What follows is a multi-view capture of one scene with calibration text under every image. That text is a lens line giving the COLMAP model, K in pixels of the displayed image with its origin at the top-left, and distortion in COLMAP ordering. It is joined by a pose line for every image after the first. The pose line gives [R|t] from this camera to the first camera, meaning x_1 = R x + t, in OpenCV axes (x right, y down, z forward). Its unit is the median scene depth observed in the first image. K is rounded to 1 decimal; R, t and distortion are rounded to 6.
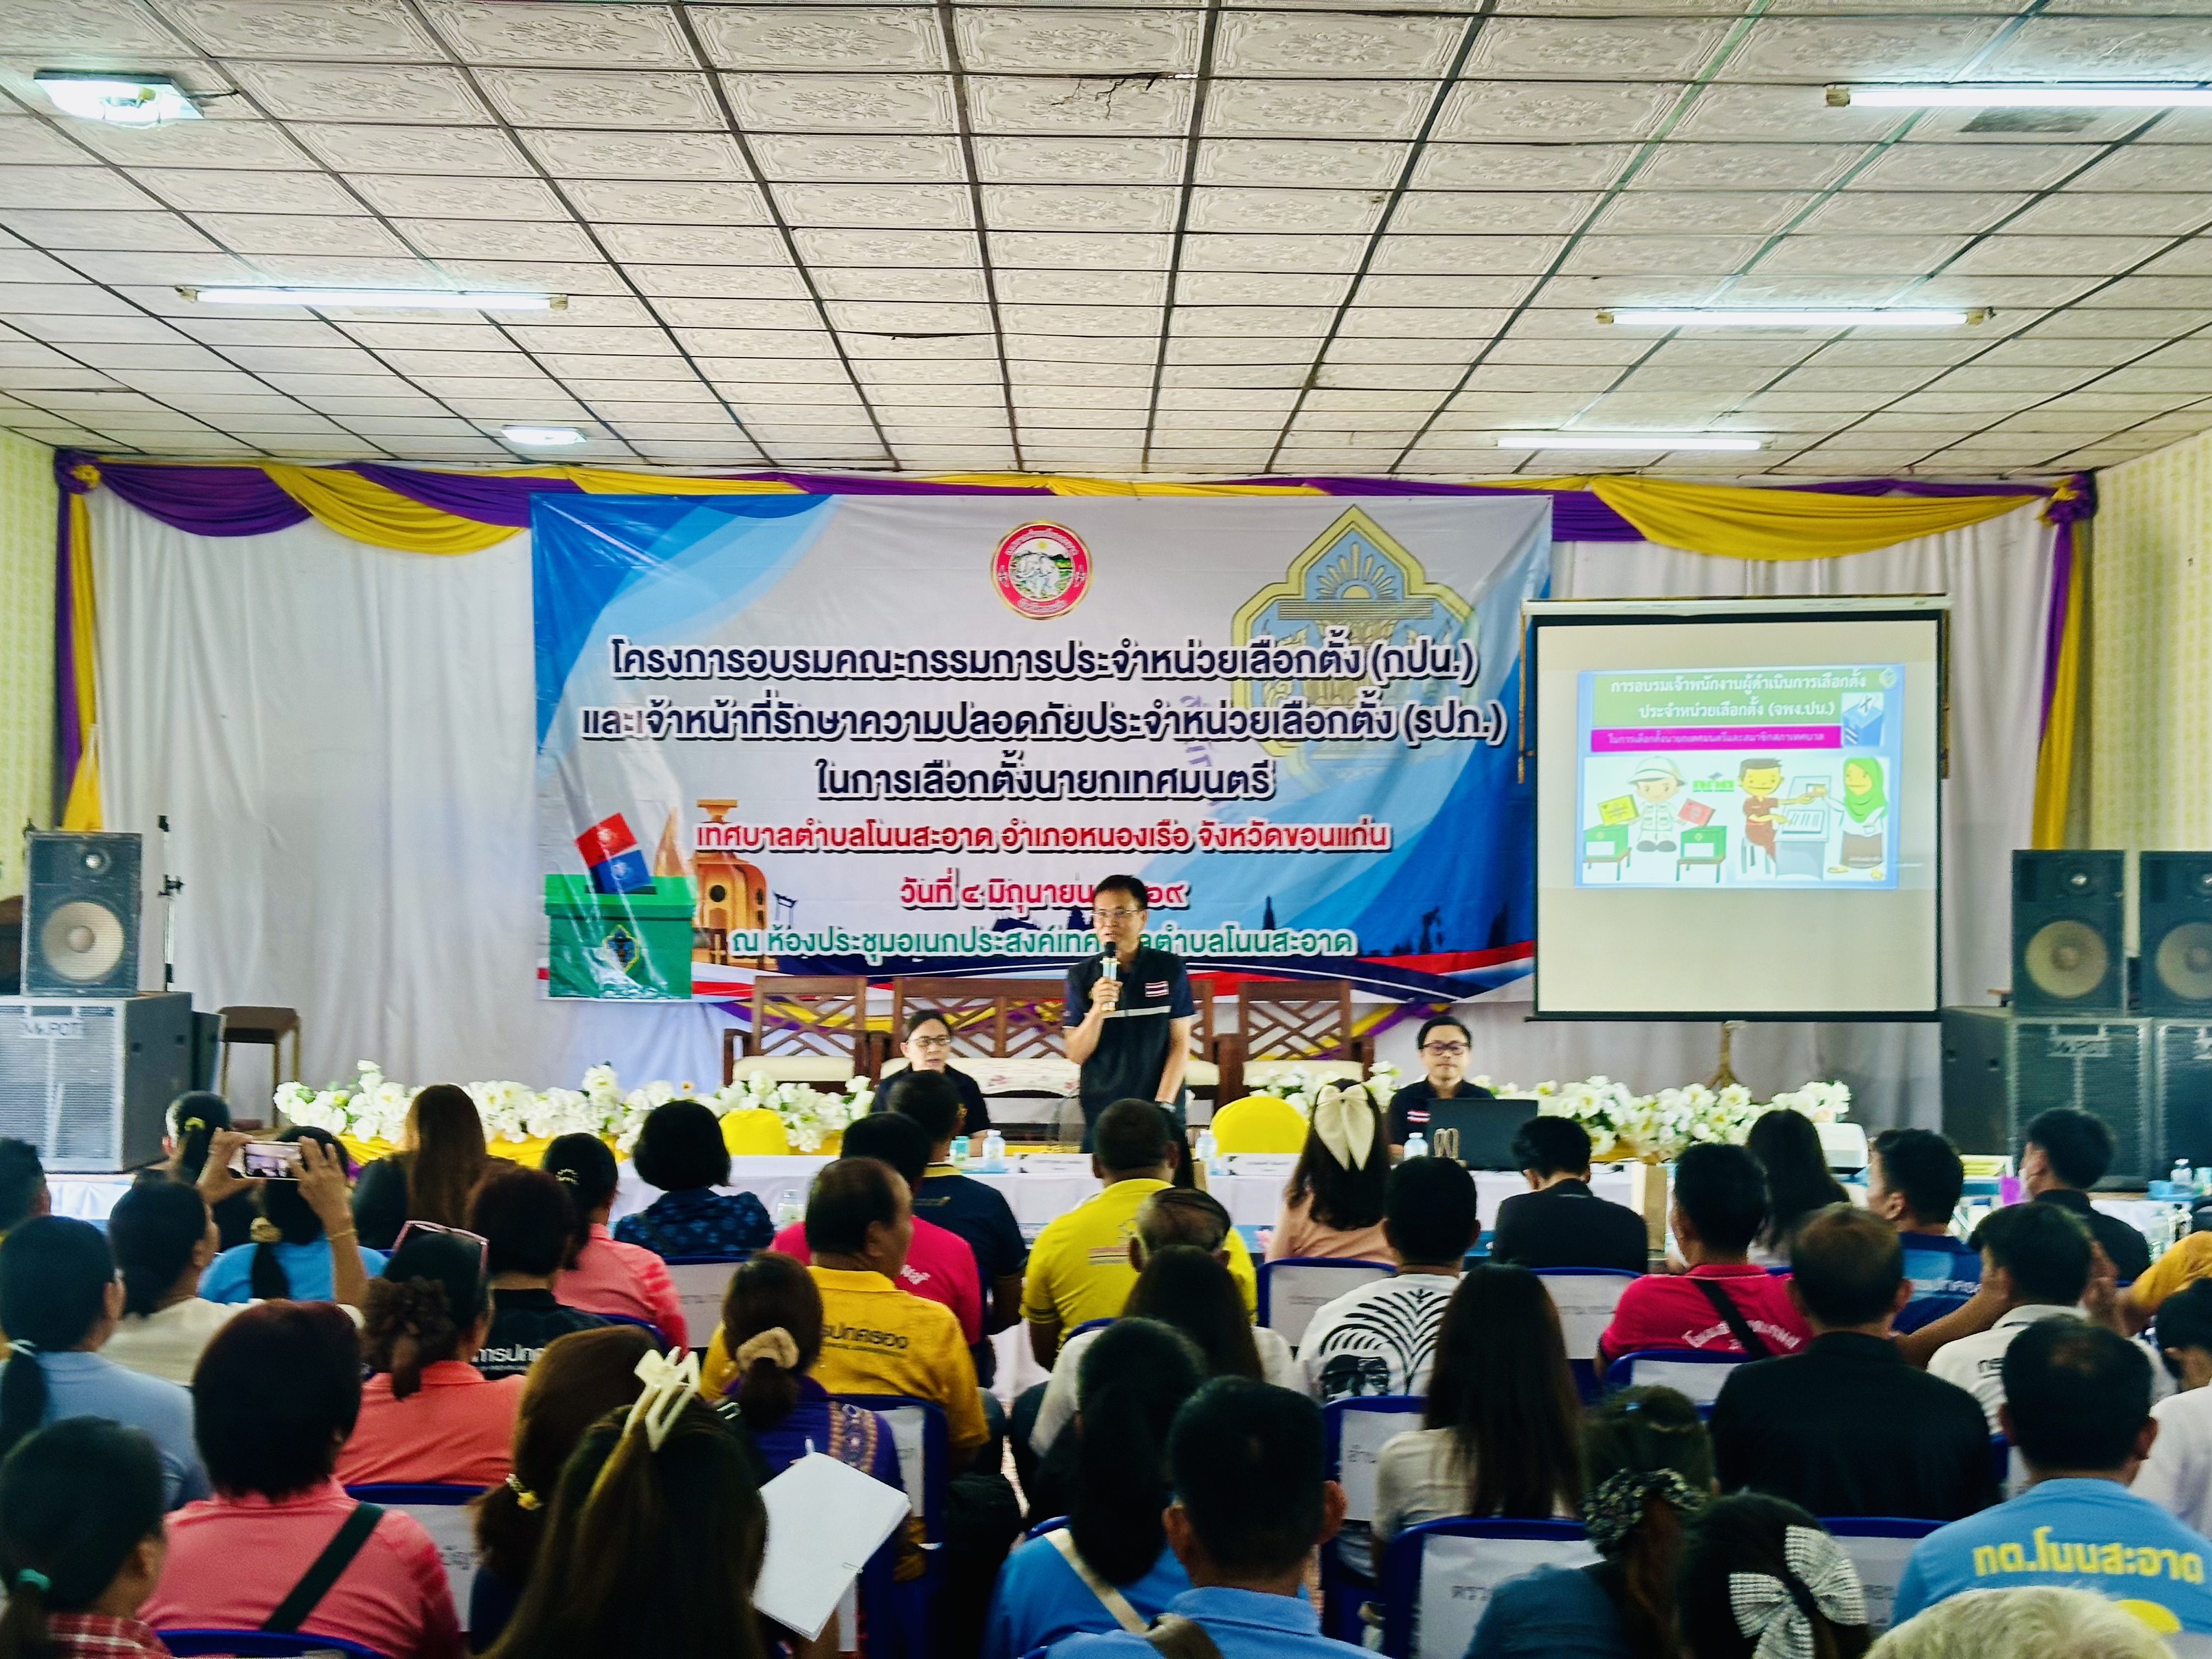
lens RADIAL K [[3058.4, 0, 1087.2], [0, 3058.4, 841.0], [0, 0, 1]] dist [0.140980, 0.000000]
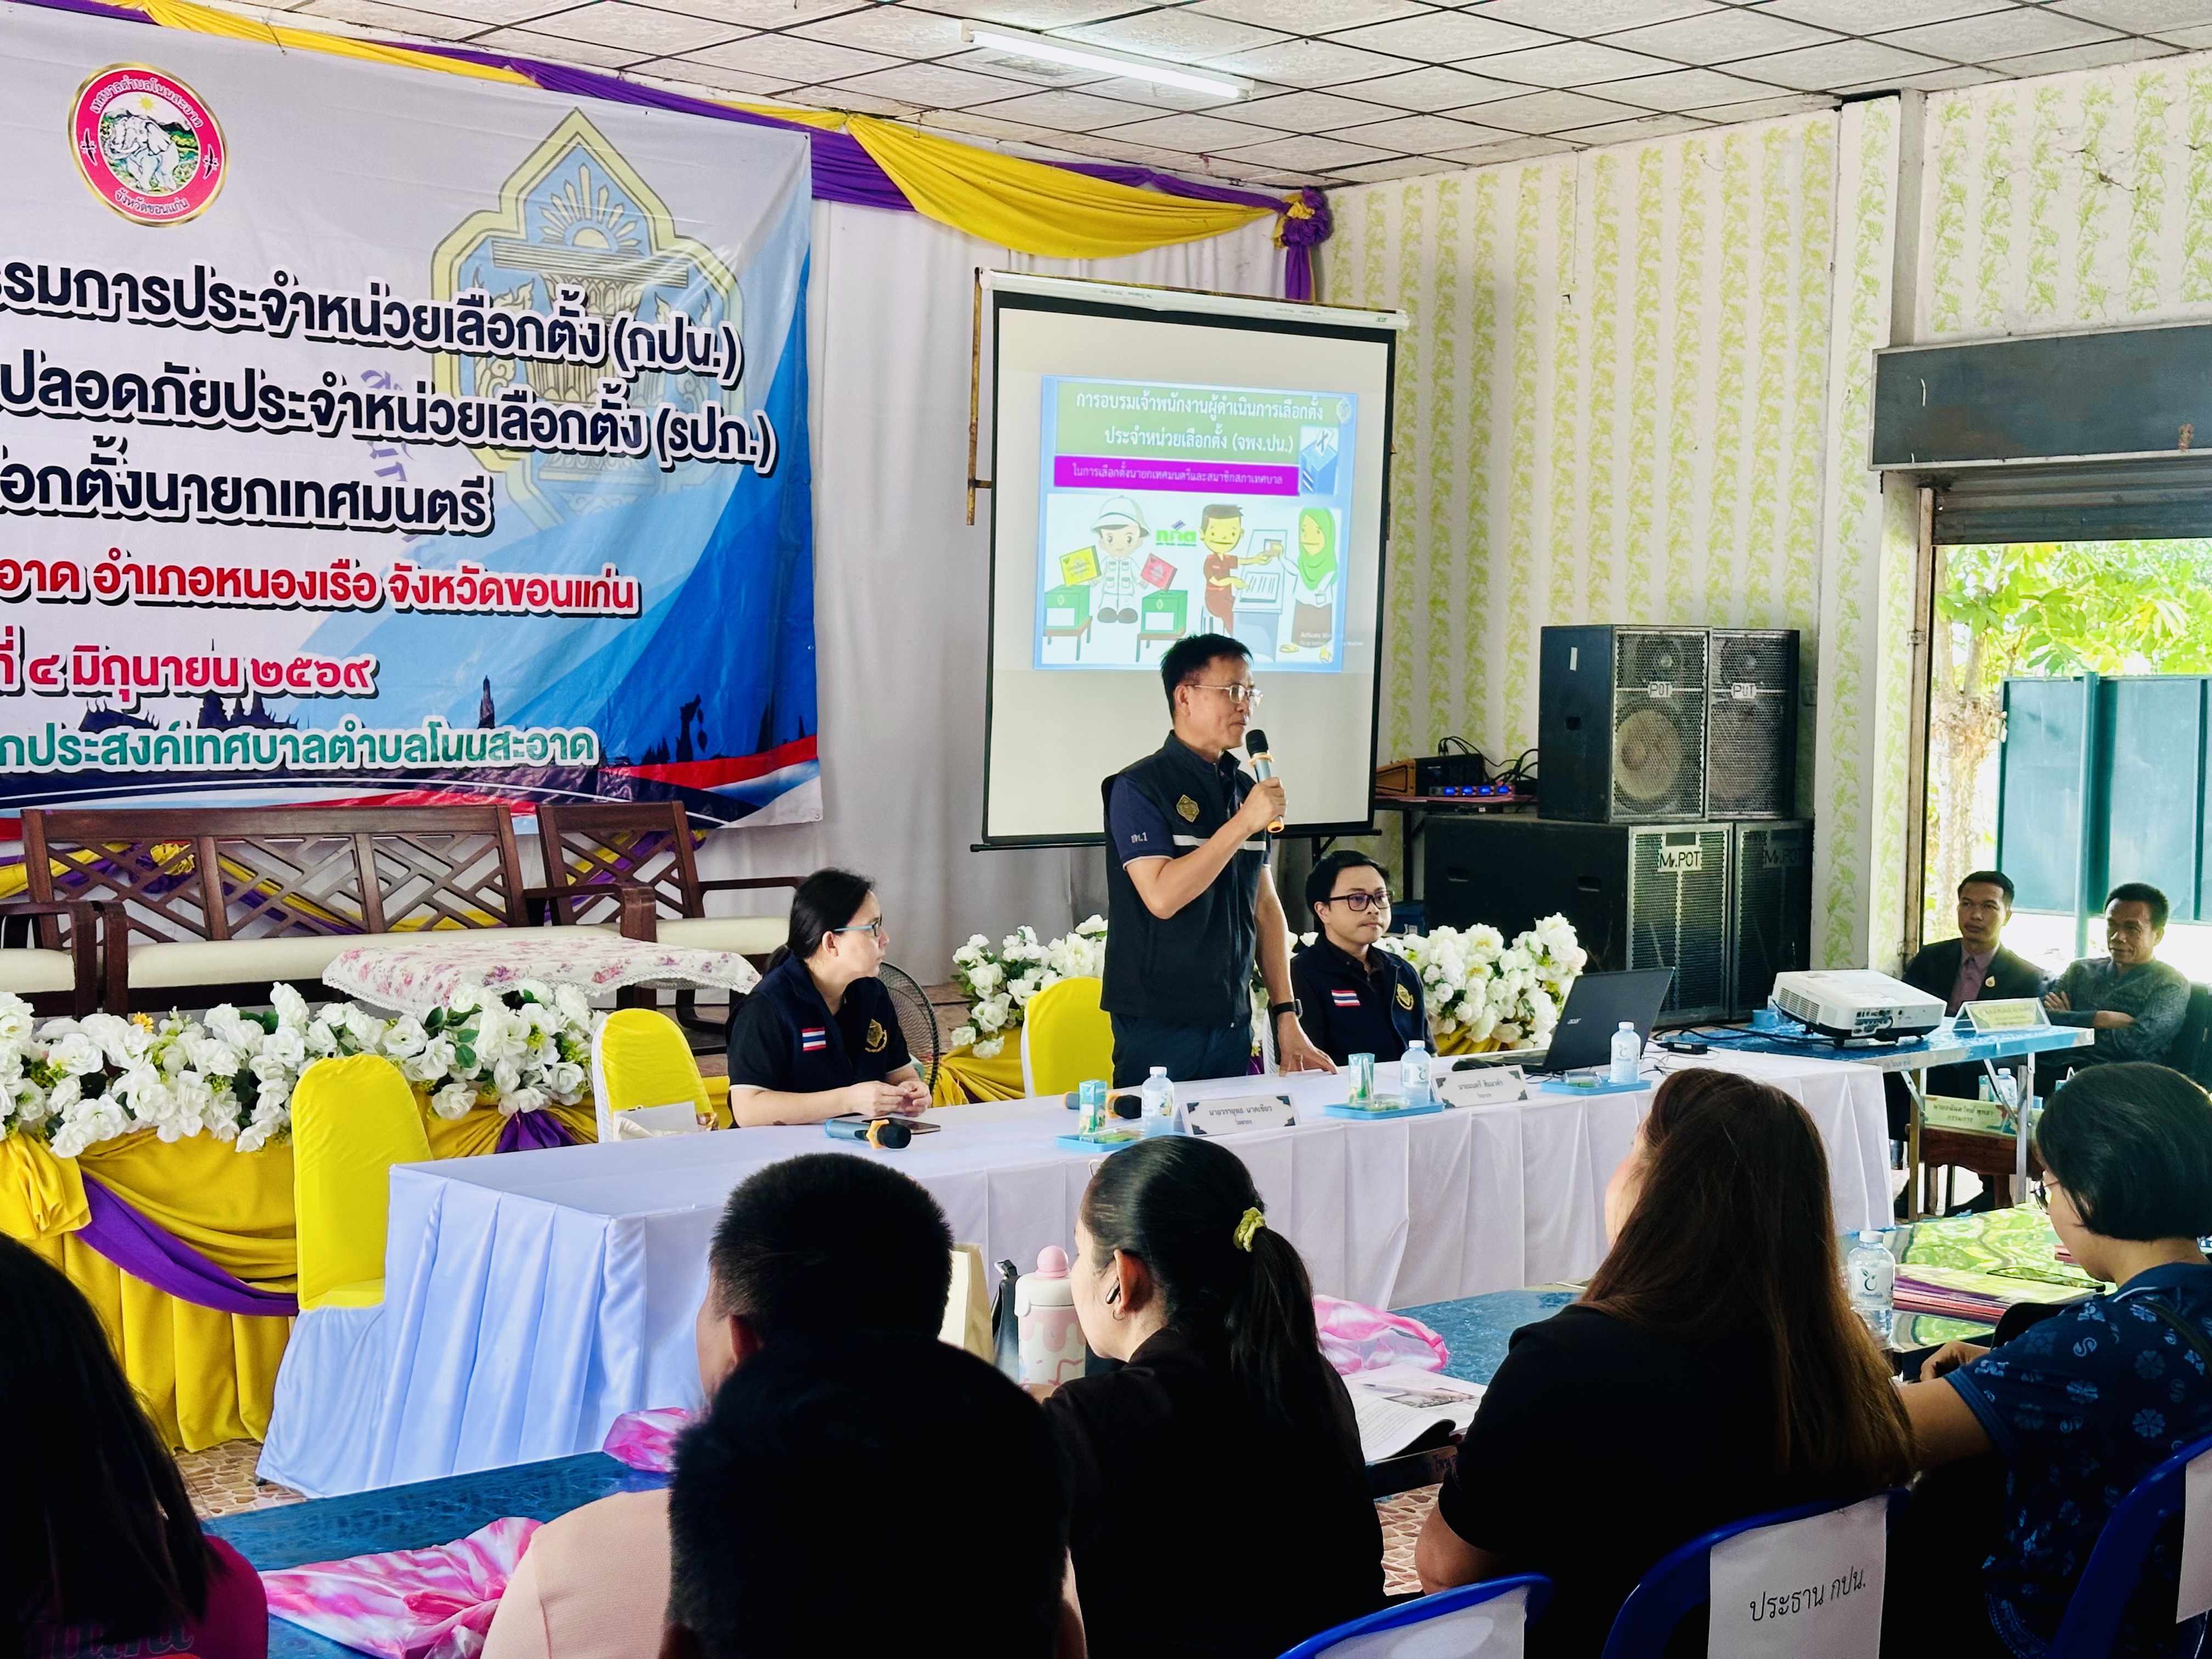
lens RADIAL K [[3058.4, 0, 1096.1], [0, 3058.4, 841.8], [0, 0, 1]] dist [0.140980, 0.000000]
pose [[0.747270, -0.028955, 0.663890, -0.293664], [-0.014435, 0.998107, 0.059780, 0.011376], [-0.664364, -0.054255, 0.745437, 0.398089]]
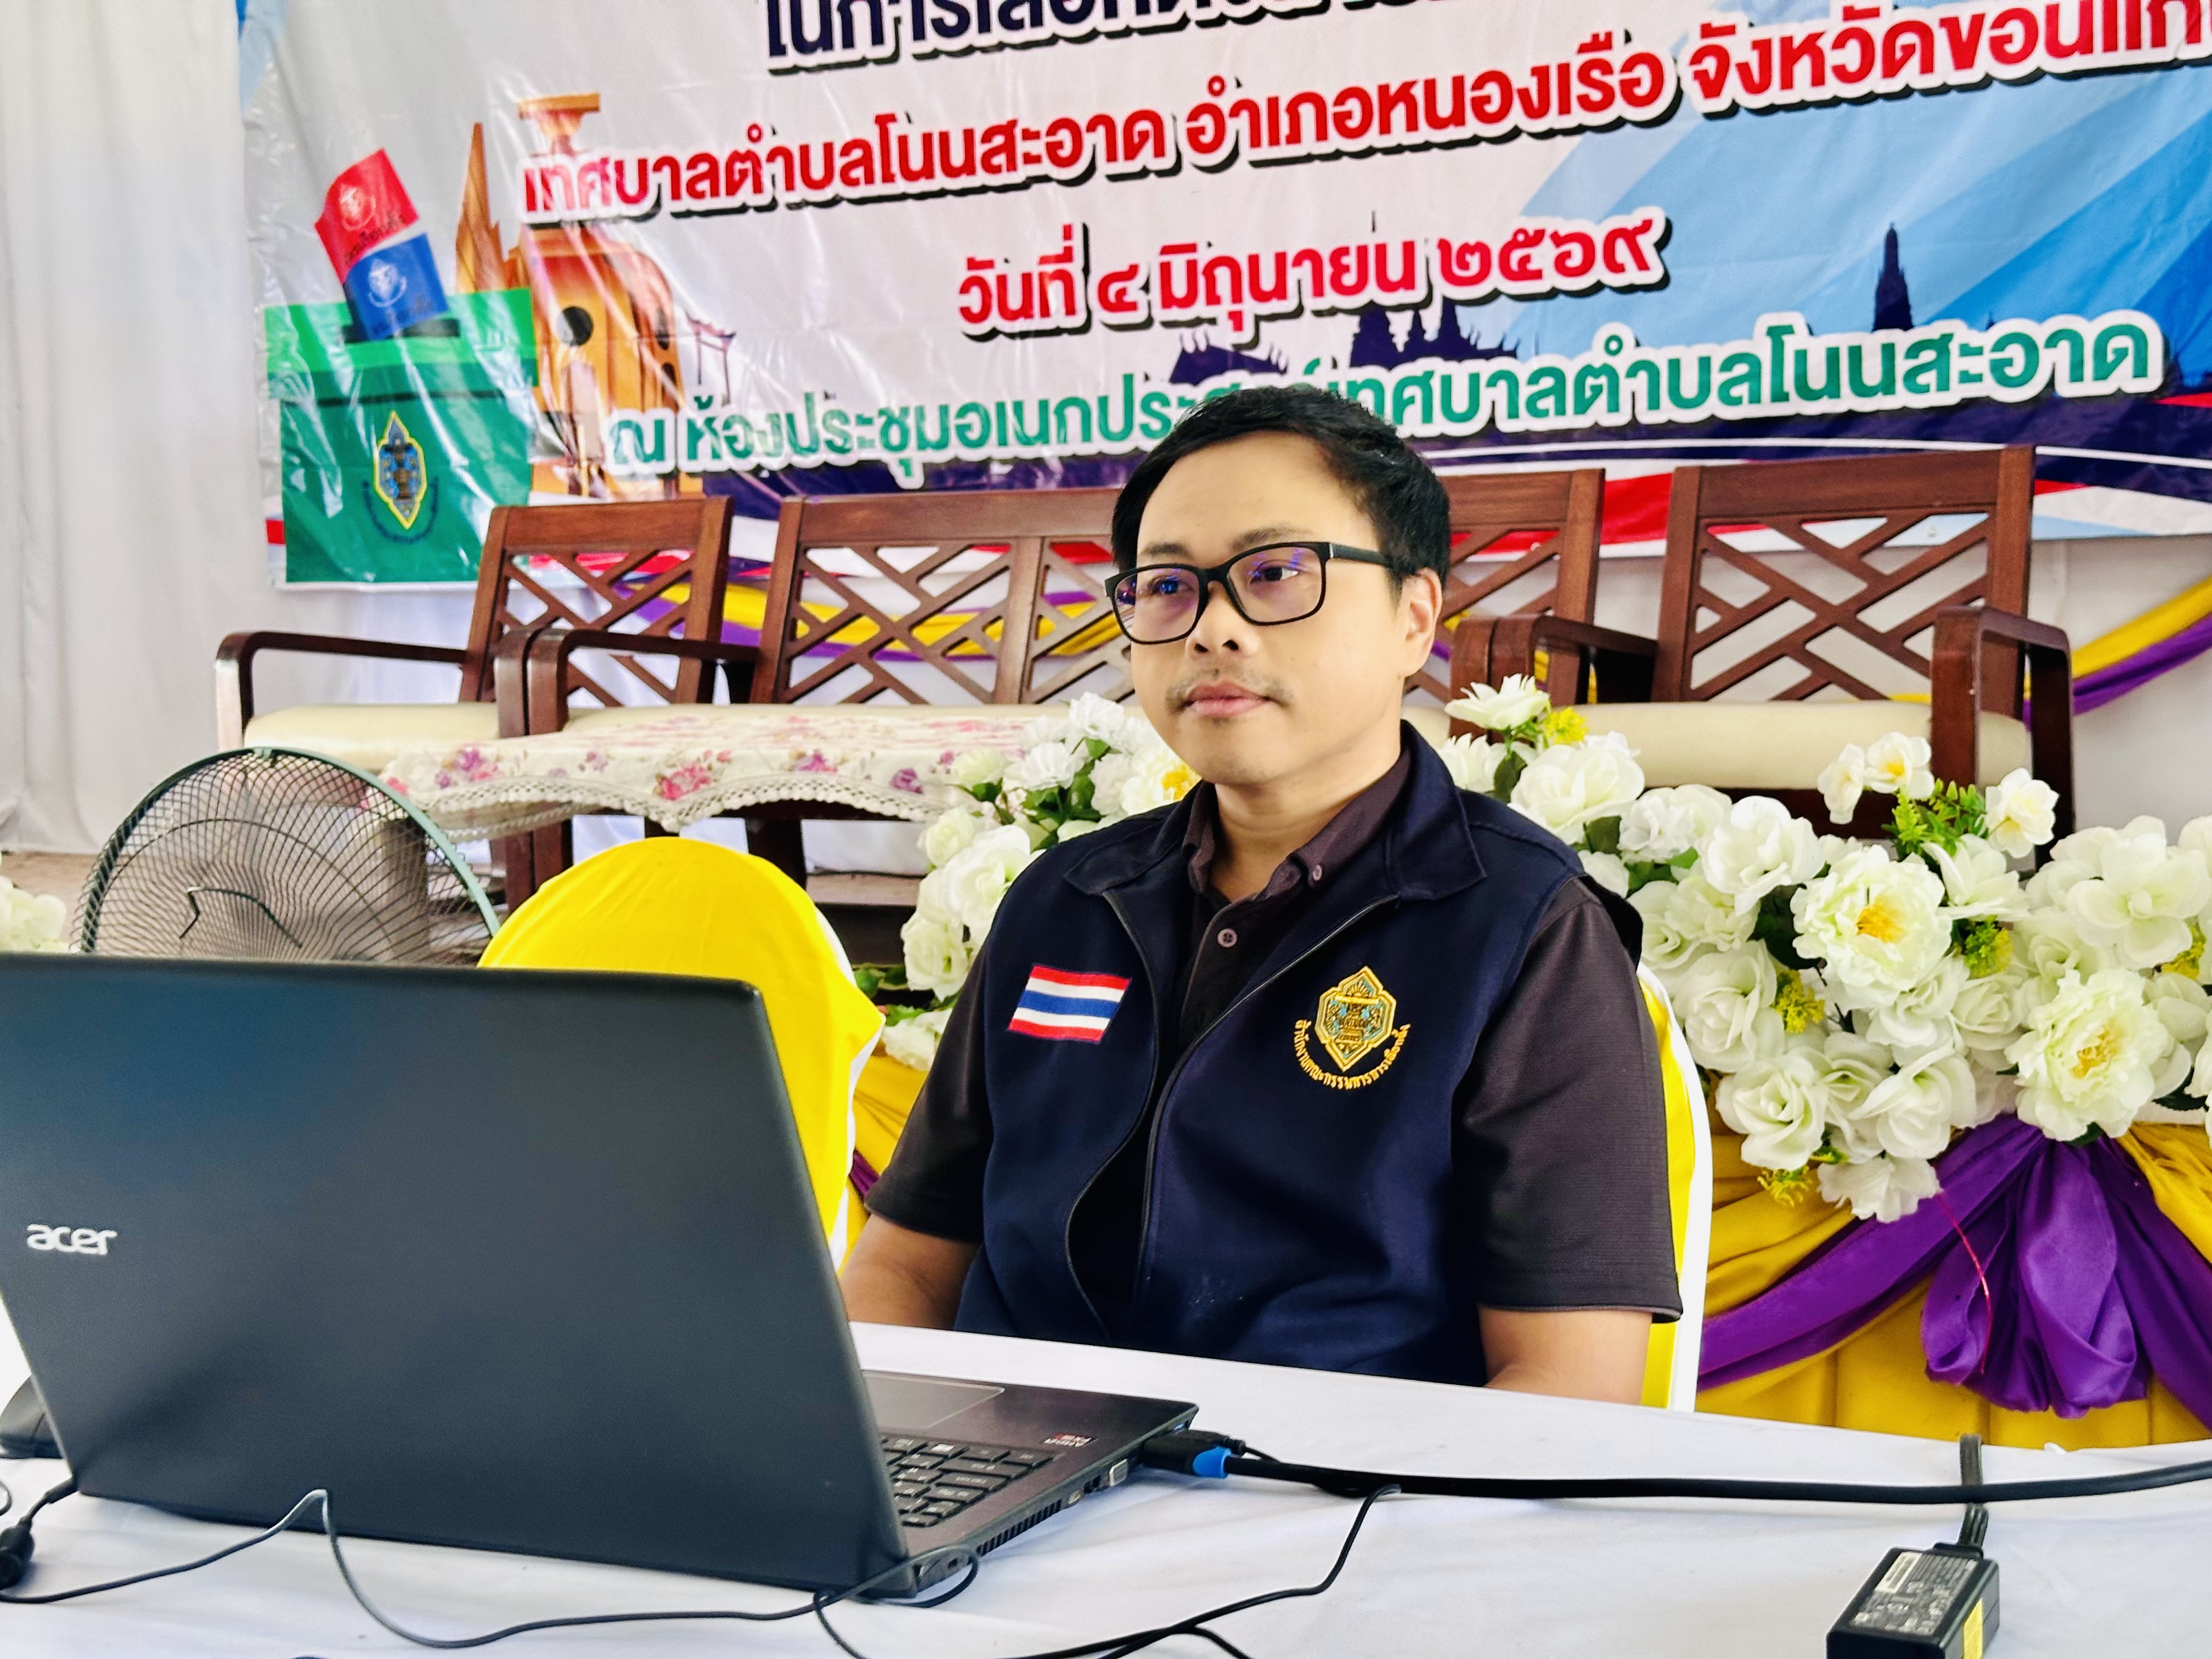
lens RADIAL K [[3058.4, 0, 1187.9], [0, 3058.4, 838.7], [0, 0, 1]] dist [0.140980, 0.000000]
pose [[0.903771, 0.007025, -0.427959, 0.136446], [0.035935, 0.995090, 0.092221, 0.050842], [0.426505, -0.098726, 0.899081, 0.648183]]
